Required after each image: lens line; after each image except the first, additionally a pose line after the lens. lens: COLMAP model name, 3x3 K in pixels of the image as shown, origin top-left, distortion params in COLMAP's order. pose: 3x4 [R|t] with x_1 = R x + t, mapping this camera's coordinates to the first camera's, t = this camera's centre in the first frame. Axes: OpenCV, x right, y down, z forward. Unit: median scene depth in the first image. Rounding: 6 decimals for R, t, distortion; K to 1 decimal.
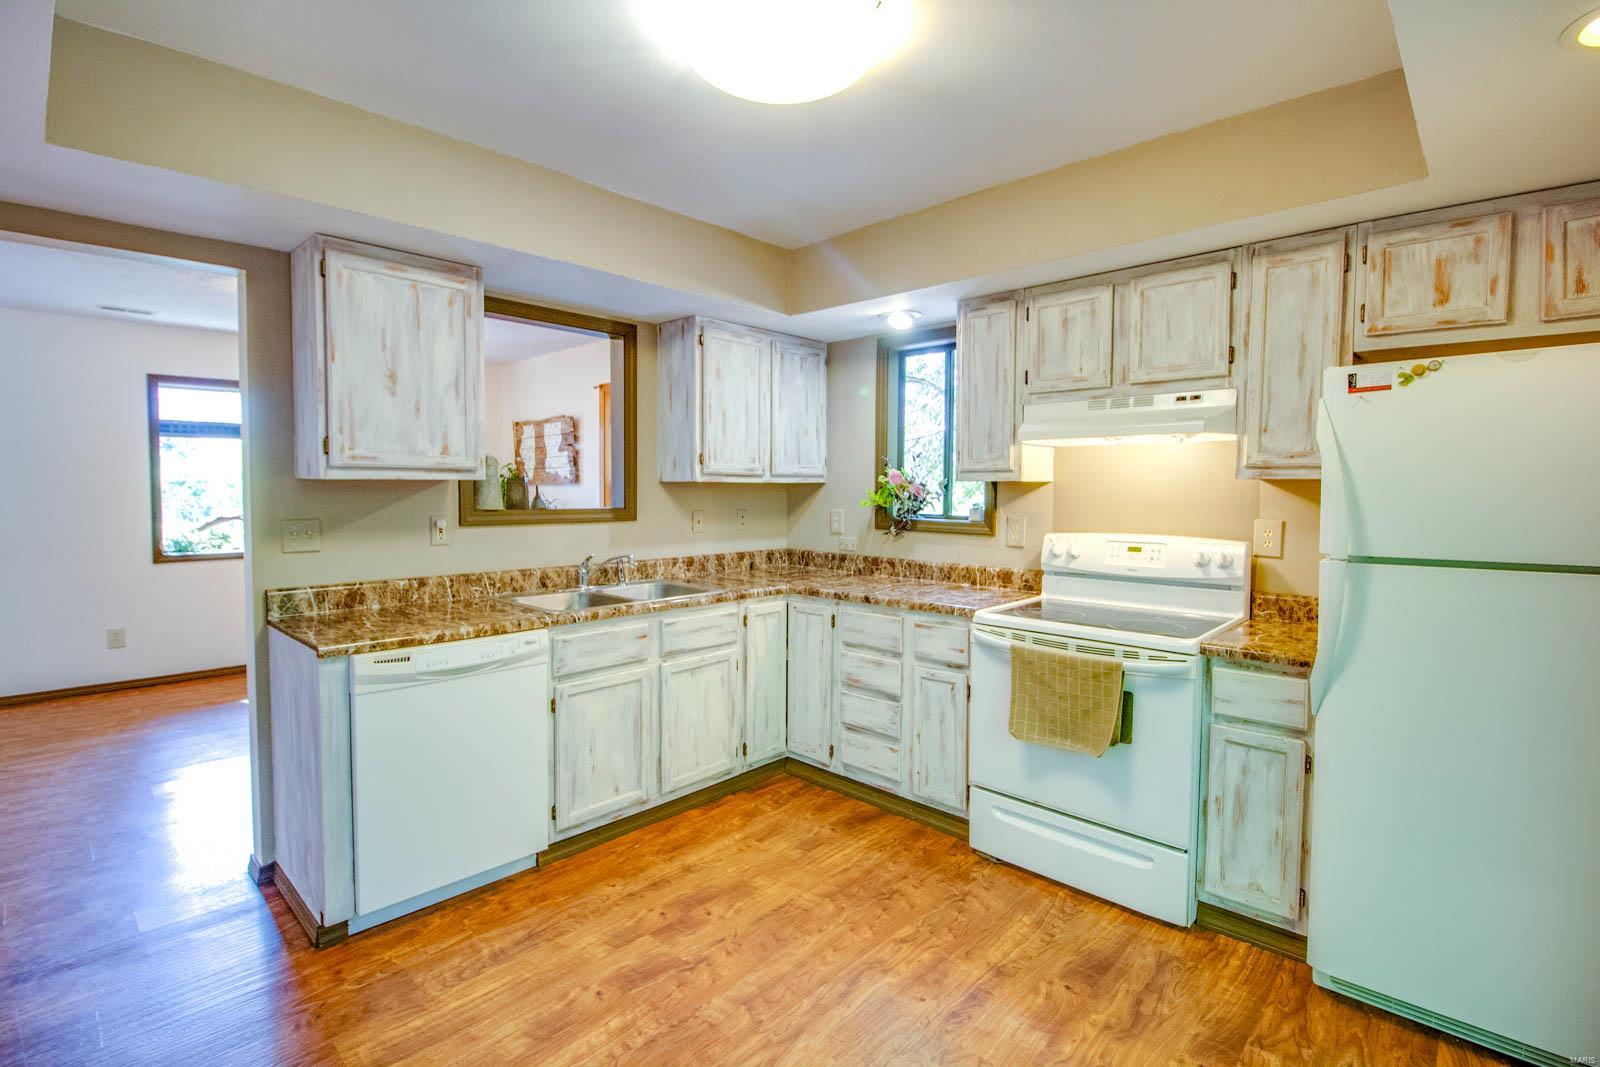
lens RADIAL K [[748.5, 0, 815.2], [0, 748.5, 526.6], [0, 0, 1]] dist [-0.022762, -0.003545]
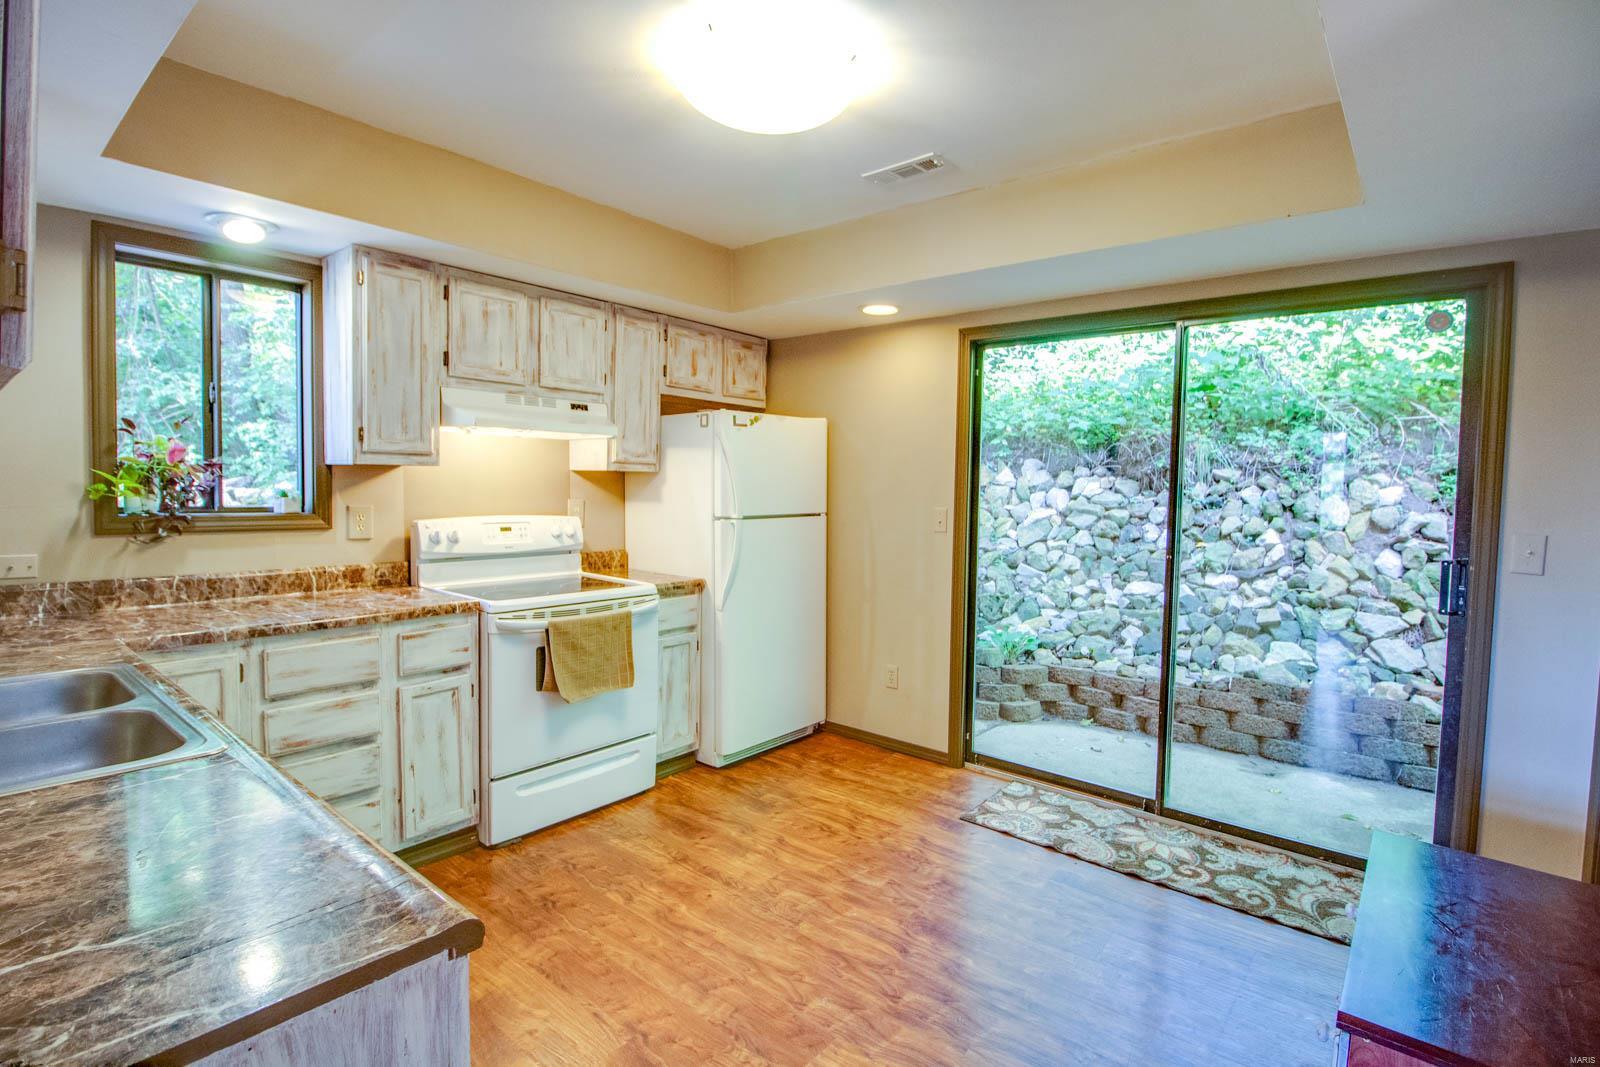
lens RADIAL K [[748.5, 0, 807.4], [0, 748.5, 524.7], [0, 0, 1]] dist [-0.022762, -0.003545]
pose [[-0.062432, -0.060996, 0.996184, -0.749922], [0.030860, 0.997535, 0.063013, -0.034005], [-0.997572, 0.034676, -0.060395, 0.631797]]
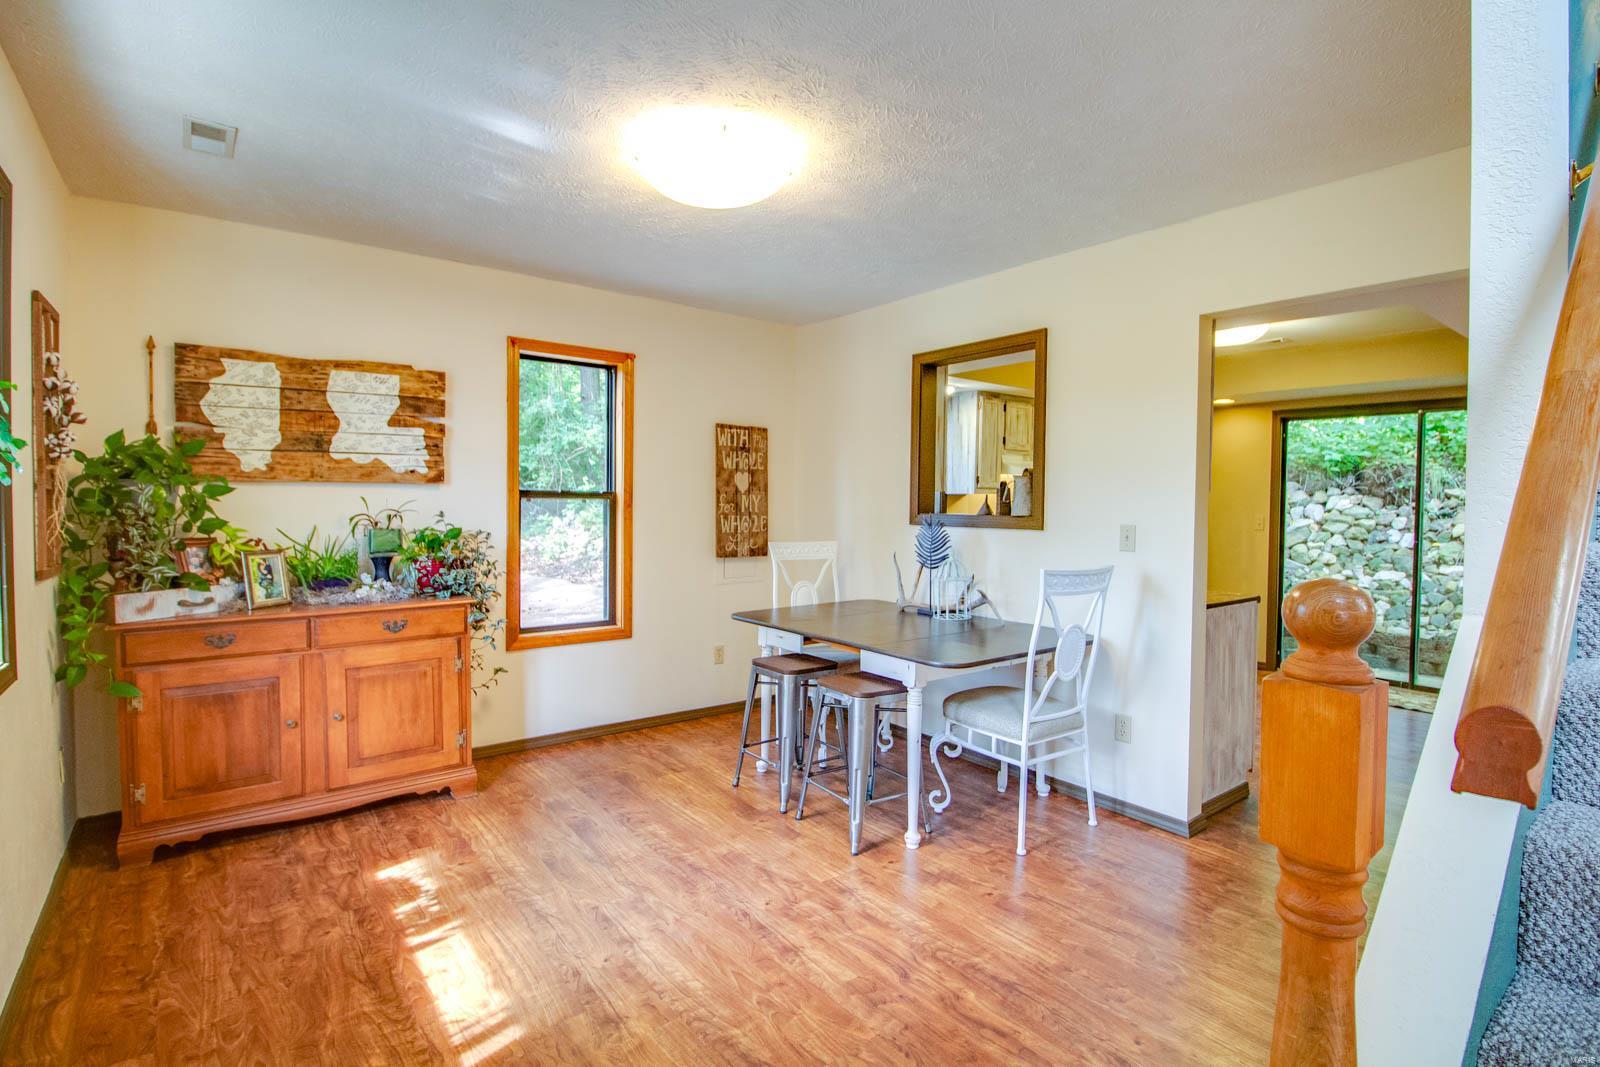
lens RADIAL K [[748.5, 0, 804.4], [0, 748.5, 525.9], [0, 0, 1]] dist [-0.022762, -0.003545]
pose [[0.157446, -0.038212, 0.986788, -0.762131], [0.040069, 0.998675, 0.032280, -0.034408], [-0.986714, 0.034458, 0.158768, 0.639360]]
